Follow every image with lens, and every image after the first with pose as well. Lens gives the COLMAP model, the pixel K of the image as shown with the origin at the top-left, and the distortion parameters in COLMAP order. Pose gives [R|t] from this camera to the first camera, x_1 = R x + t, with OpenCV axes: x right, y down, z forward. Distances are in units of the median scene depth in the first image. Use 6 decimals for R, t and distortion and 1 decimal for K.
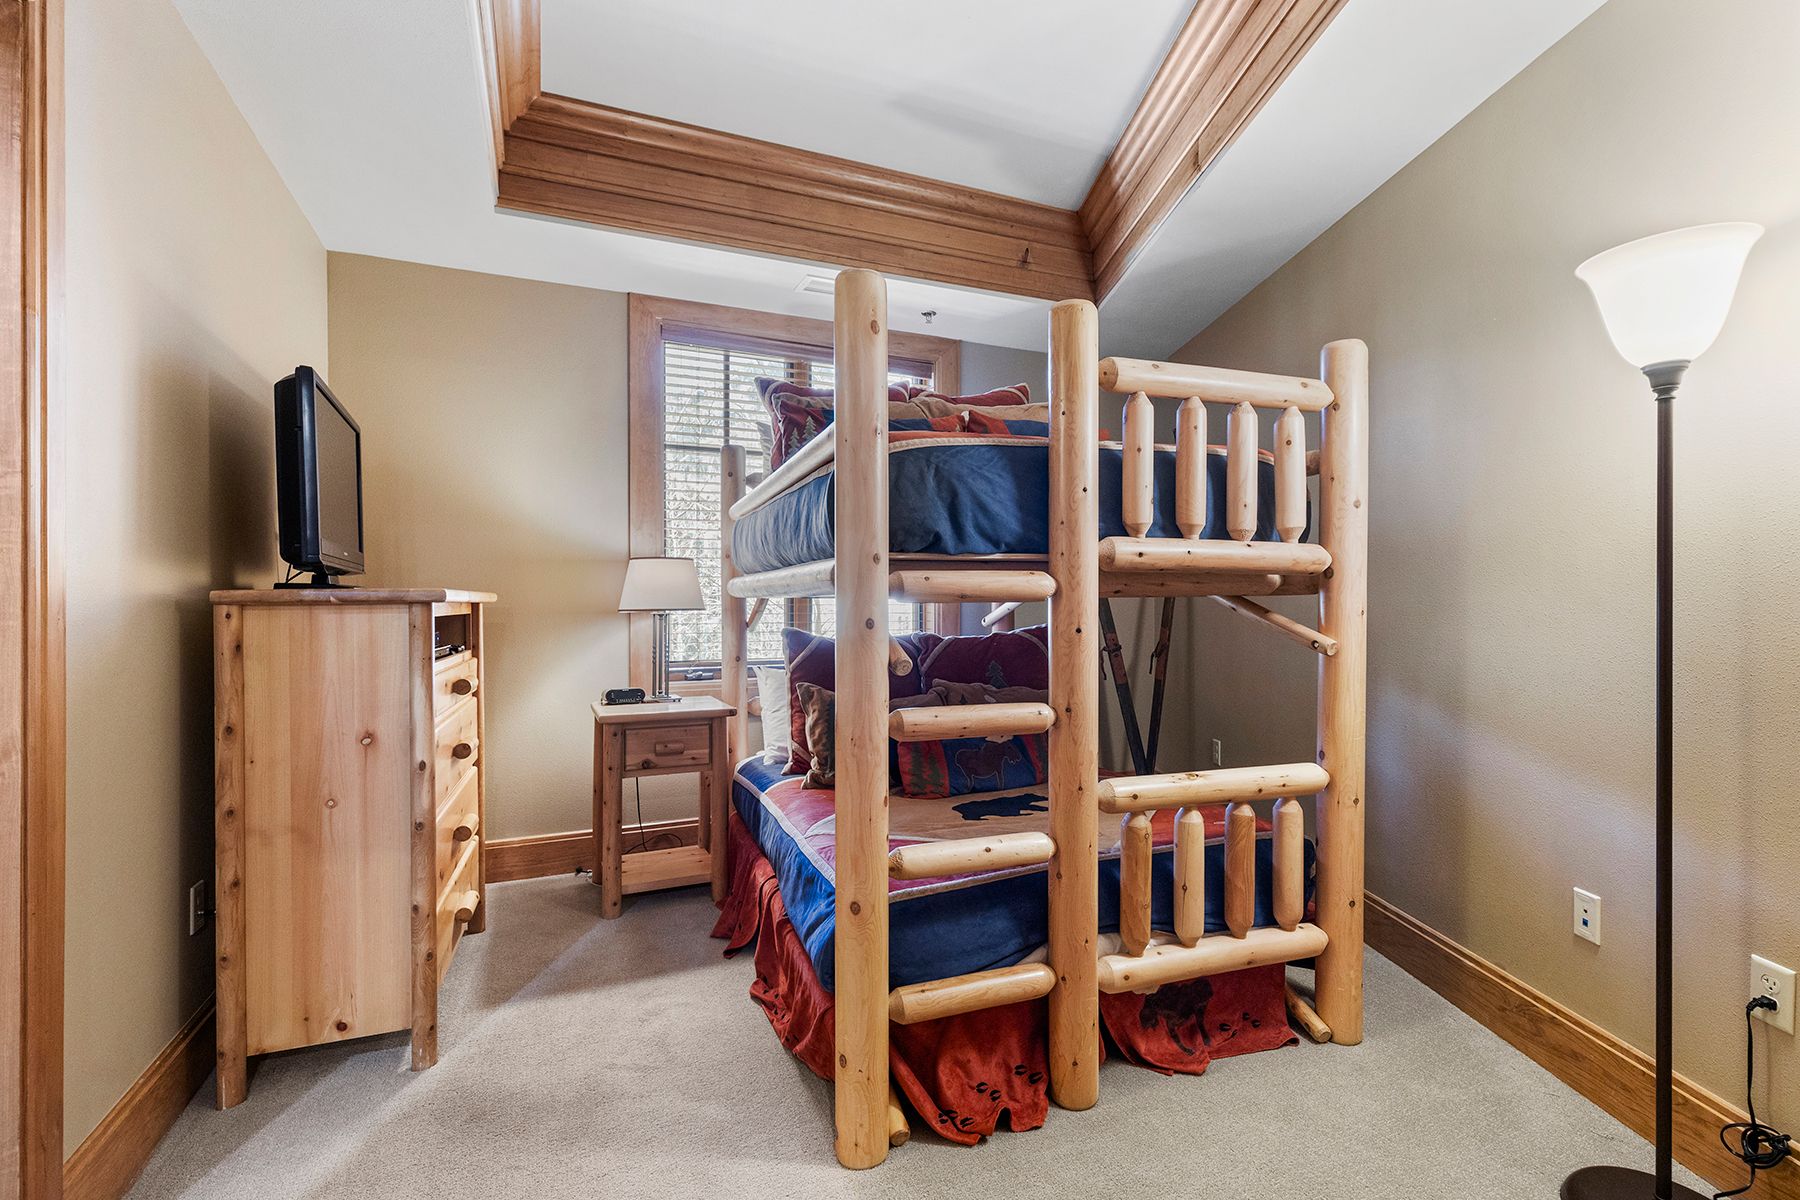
lens RADIAL K [[820.8, 0, 901.6], [0, 820.8, 607.4], [0, 0, 1]] dist [-0.004668, -0.001008]
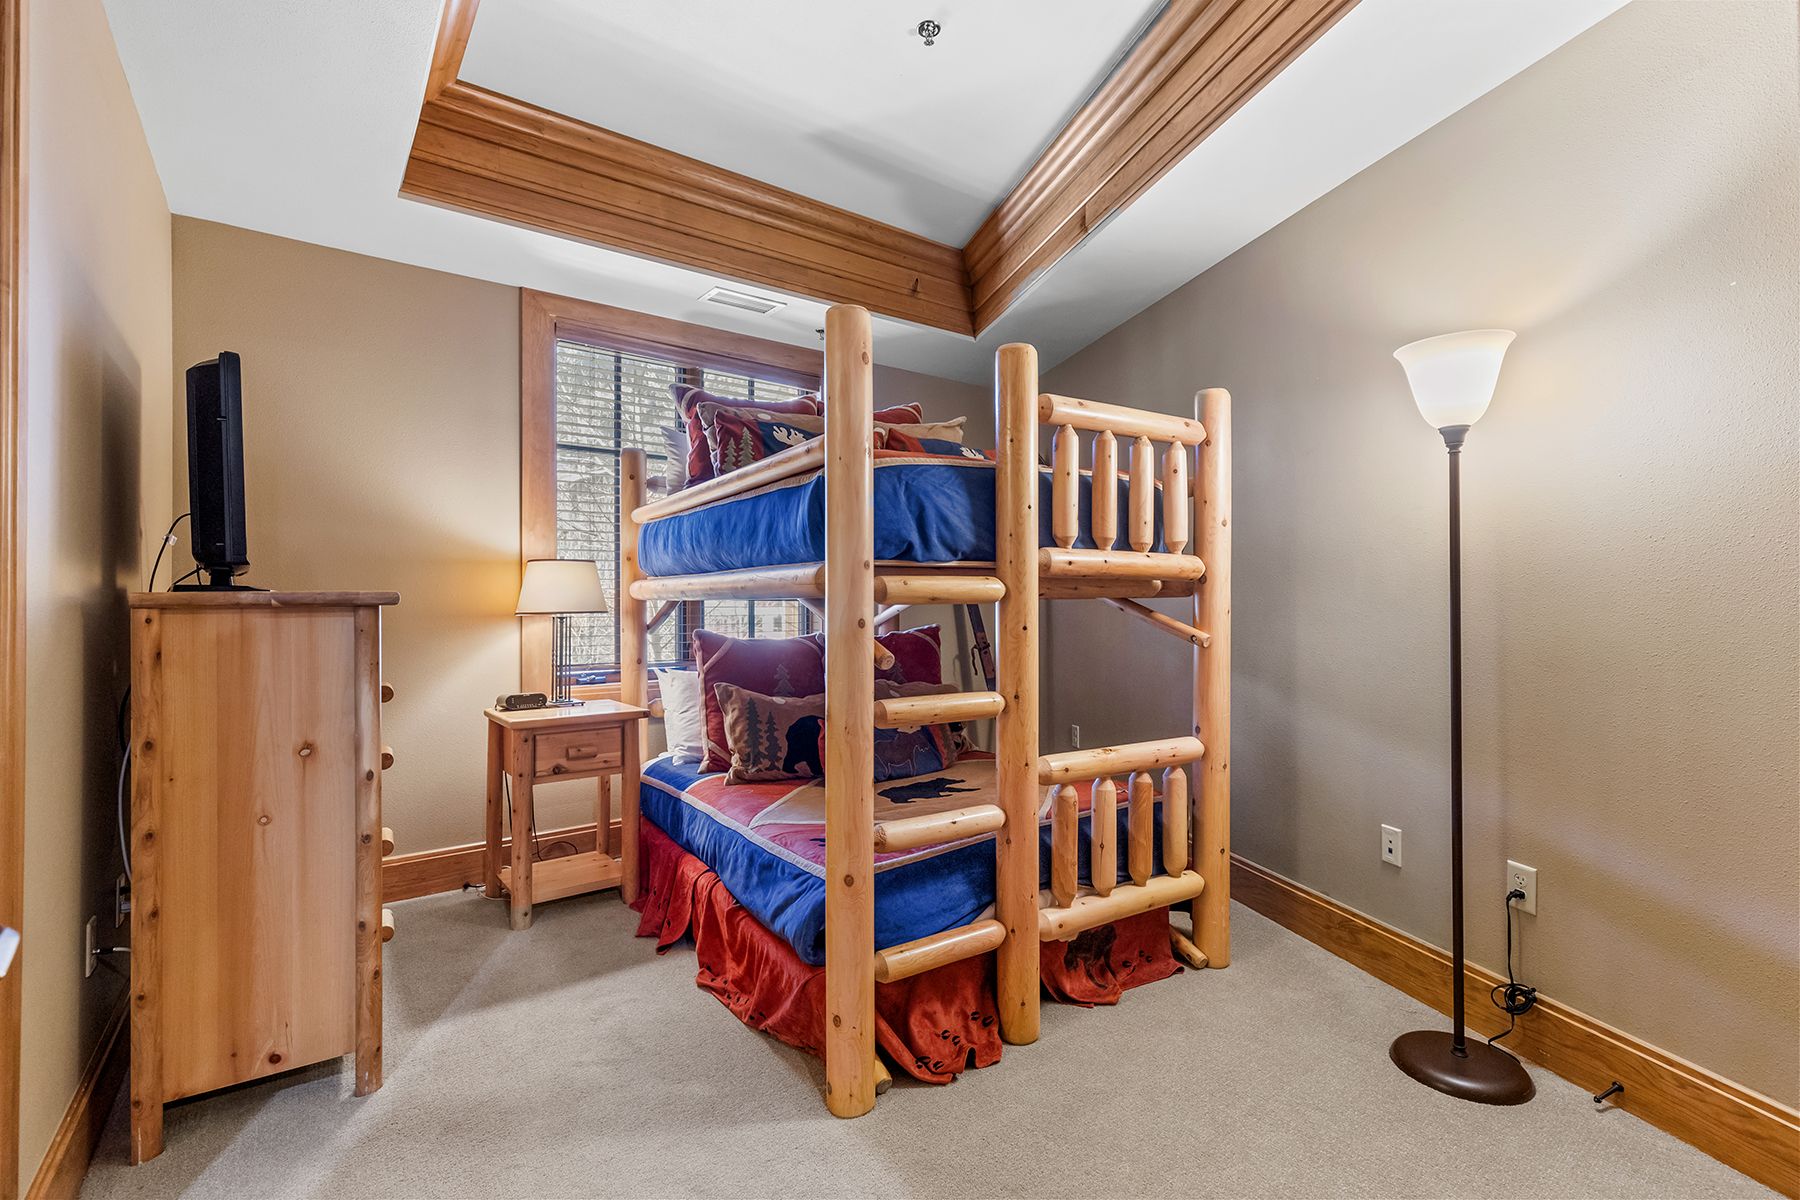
lens RADIAL K [[820.8, 0, 895.0], [0, 820.8, 603.6], [0, 0, 1]] dist [-0.004668, -0.001008]
pose [[0.973065, -0.001948, 0.230523, -0.205613], [0.003795, 0.999964, -0.007571, 0.001501], [-0.230500, 0.008242, 0.973038, -0.076850]]
